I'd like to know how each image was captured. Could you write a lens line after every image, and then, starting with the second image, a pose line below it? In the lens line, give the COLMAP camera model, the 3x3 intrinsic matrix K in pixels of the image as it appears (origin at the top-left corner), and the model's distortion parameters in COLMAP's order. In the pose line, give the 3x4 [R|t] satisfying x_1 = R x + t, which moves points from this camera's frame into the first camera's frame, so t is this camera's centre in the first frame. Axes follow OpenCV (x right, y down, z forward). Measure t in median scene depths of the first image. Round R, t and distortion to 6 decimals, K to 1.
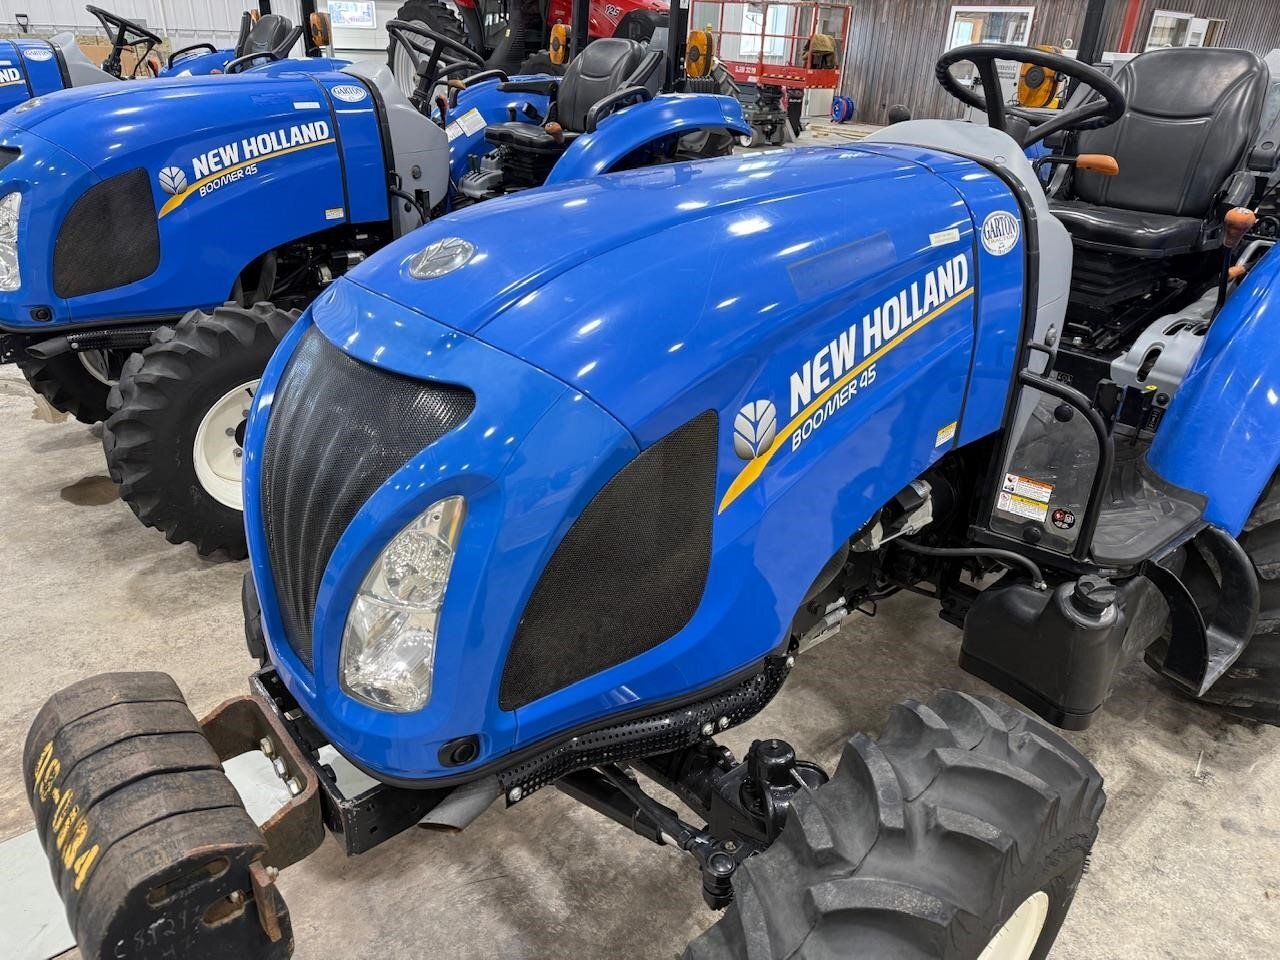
lens RADIAL K [[908.3, 0, 640.0], [0, 908.3, 480.0], [0, 0, 1]] dist [0.003173, -0.012386]
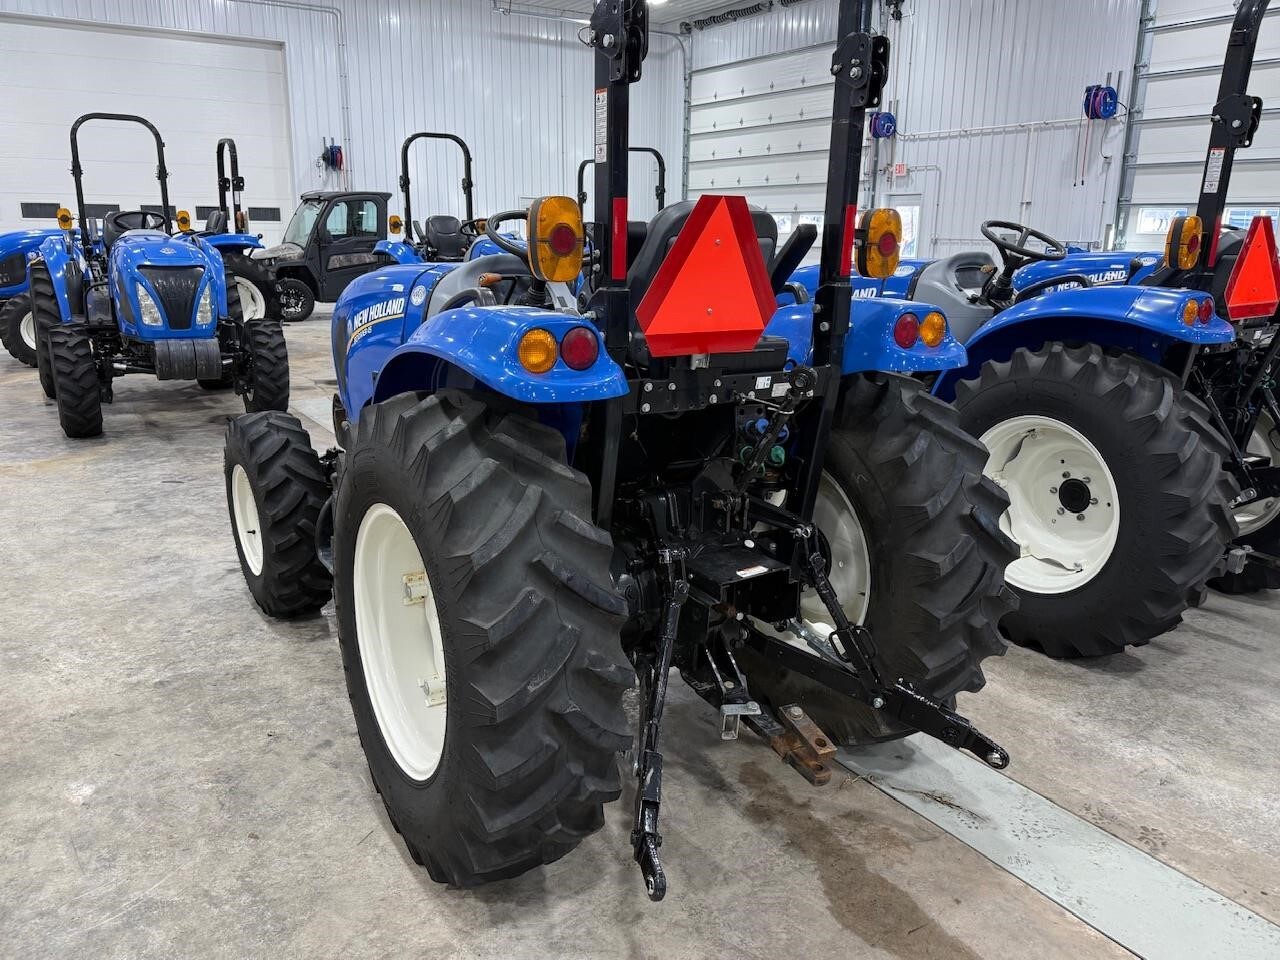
lens RADIAL K [[979.9, 0, 648.6], [0, 979.9, 478.0], [0, 0, 1]] dist [0.131853, -0.272754]
pose [[-0.136929, 0.208566, -0.968375, 1.459333], [-0.460122, 0.852331, 0.248635, -0.403759], [0.877233, 0.479616, -0.020743, 0.957145]]
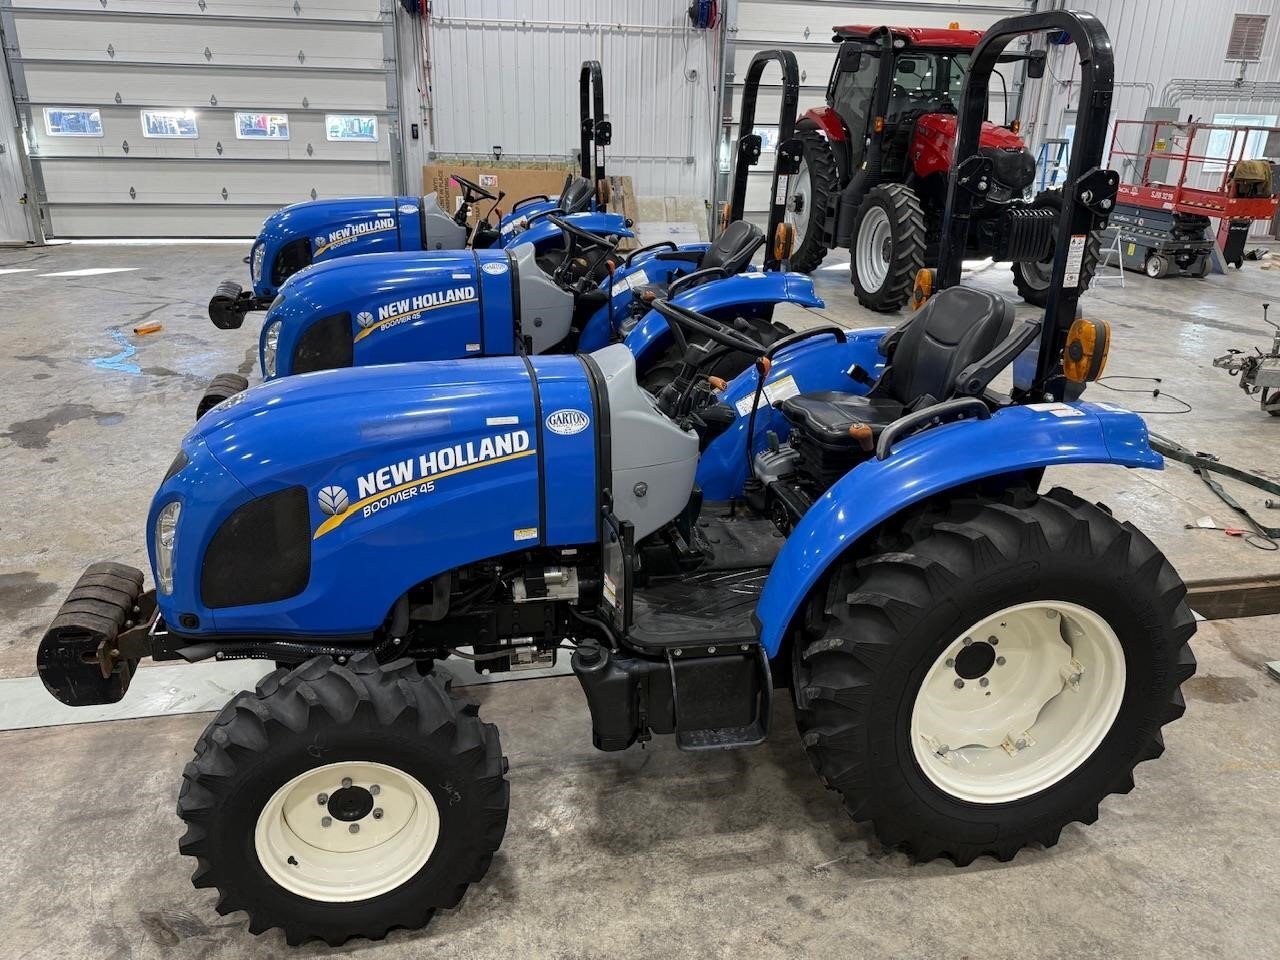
lens RADIAL K [[971.5, 0, 643.3], [0, 971.5, 485.0], [0, 0, 1]] dist [0.125169, -0.163869]
pose [[0.877526, 0.156758, -0.453184, 0.759651], [-0.203858, 0.977359, -0.056670, -0.046175], [0.434040, 0.142115, 0.889614, -0.297961]]
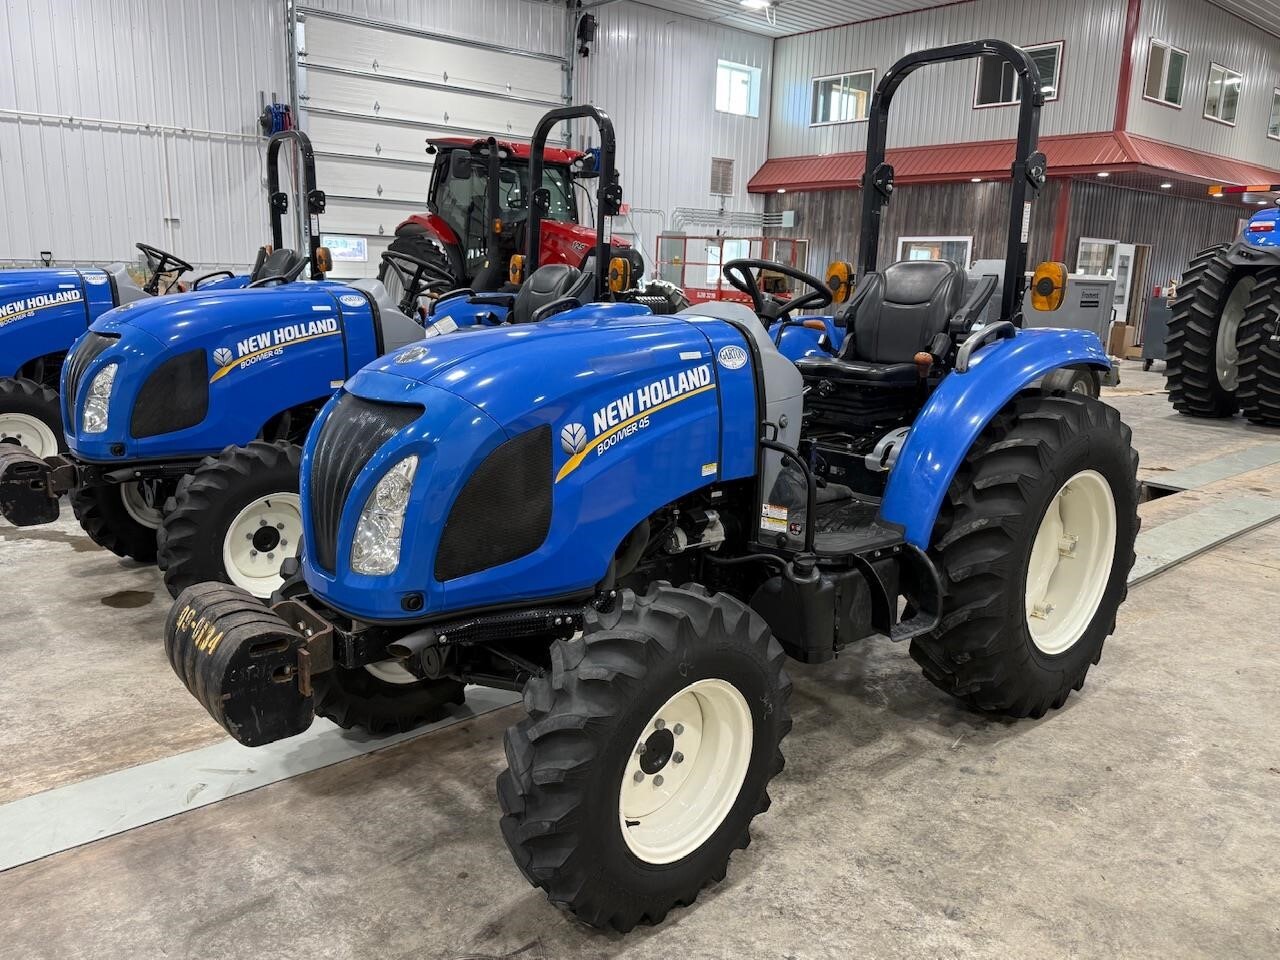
lens RADIAL K [[979.9, 0, 648.6], [0, 979.9, 478.0], [0, 0, 1]] dist [0.131853, -0.272754]
pose [[0.999741, -0.014815, 0.017301, 0.109195], [0.018582, 0.969760, -0.243353, 0.234704], [-0.013173, 0.243611, 0.969783, -0.444715]]
